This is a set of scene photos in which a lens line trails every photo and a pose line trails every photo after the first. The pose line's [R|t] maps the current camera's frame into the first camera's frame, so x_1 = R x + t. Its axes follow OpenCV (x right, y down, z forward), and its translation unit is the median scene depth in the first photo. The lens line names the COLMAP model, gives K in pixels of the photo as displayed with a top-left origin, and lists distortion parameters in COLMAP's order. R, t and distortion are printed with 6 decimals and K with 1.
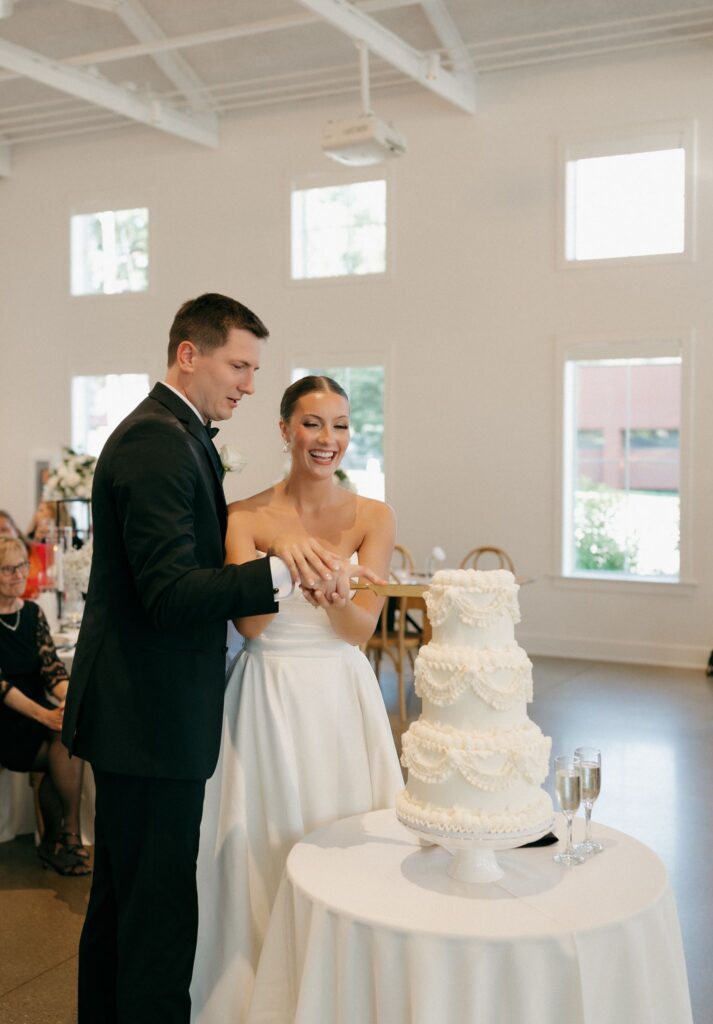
lens RADIAL K [[1218.6, 0, 356.5], [0, 1218.6, 512.0], [0, 0, 1]] dist [0.018387, 0.013586]
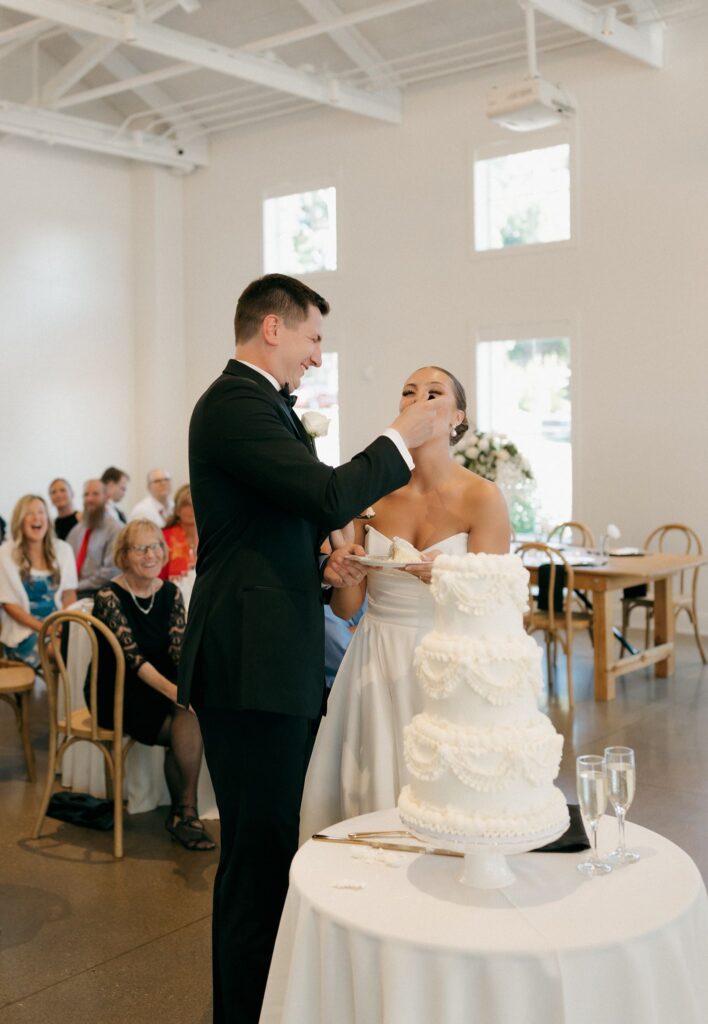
lens RADIAL K [[1219.9, 0, 353.8], [0, 1219.9, 489.0], [0, 0, 1]] dist [0.019186, -0.001850]
pose [[0.976983, -0.005904, -0.213233, 0.196185], [0.006313, 0.999979, 0.001238, -0.004087], [0.213222, -0.002556, 0.977001, 0.061759]]
